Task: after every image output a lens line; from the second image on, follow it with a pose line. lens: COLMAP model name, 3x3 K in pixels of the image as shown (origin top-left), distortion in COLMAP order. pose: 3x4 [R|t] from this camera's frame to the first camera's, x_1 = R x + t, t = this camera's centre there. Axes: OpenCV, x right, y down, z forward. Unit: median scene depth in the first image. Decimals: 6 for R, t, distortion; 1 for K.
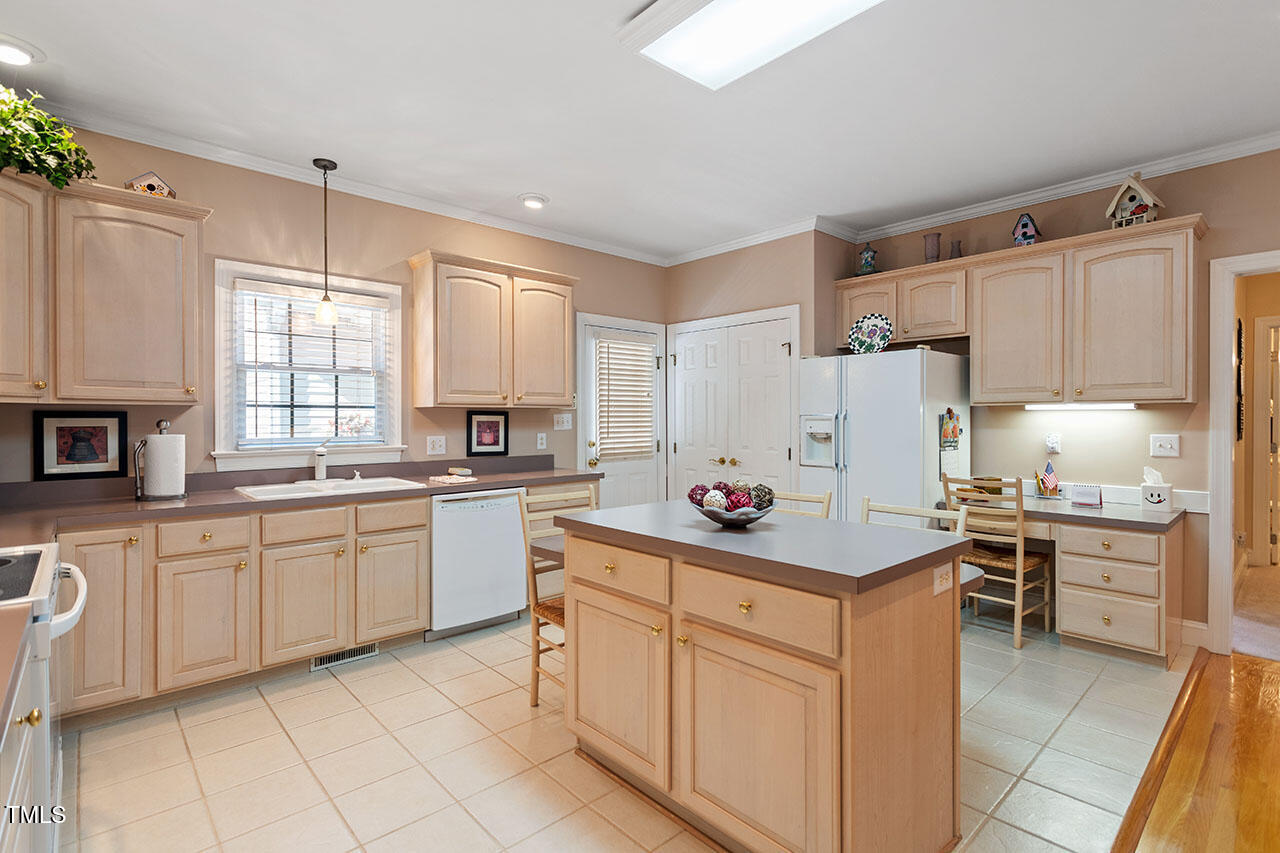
lens RADIAL K [[604.4, 0, 639.3], [0, 604.4, 421.8], [0, 0, 1]] dist [0.000855, 0.000307]
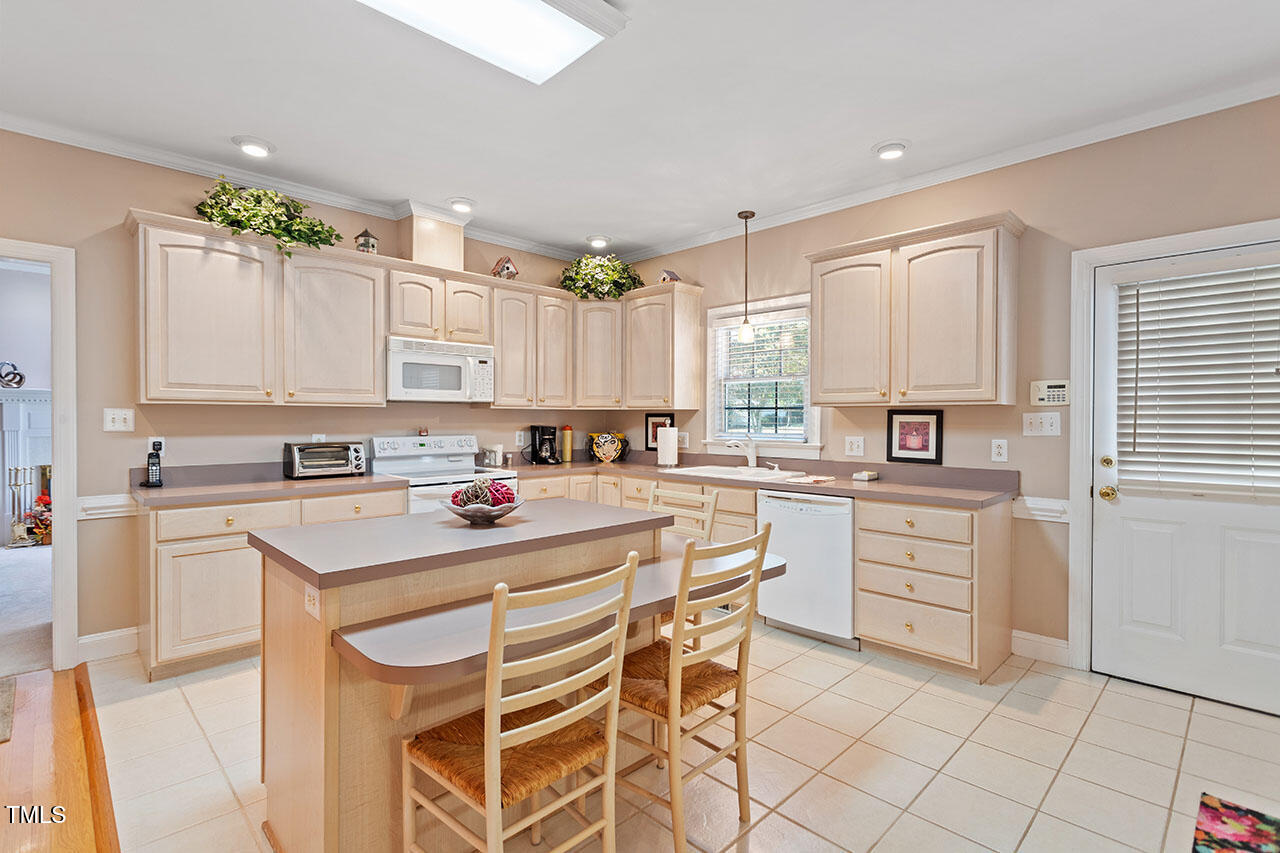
lens RADIAL K [[604.4, 0, 639.3], [0, 604.4, 421.8], [0, 0, 1]] dist [0.000855, 0.000307]
pose [[0.036812, 0.010973, -0.999262, 0.596914], [-0.004830, 0.999930, 0.010802, -0.008444], [0.999311, 0.004429, 0.036862, 0.604428]]
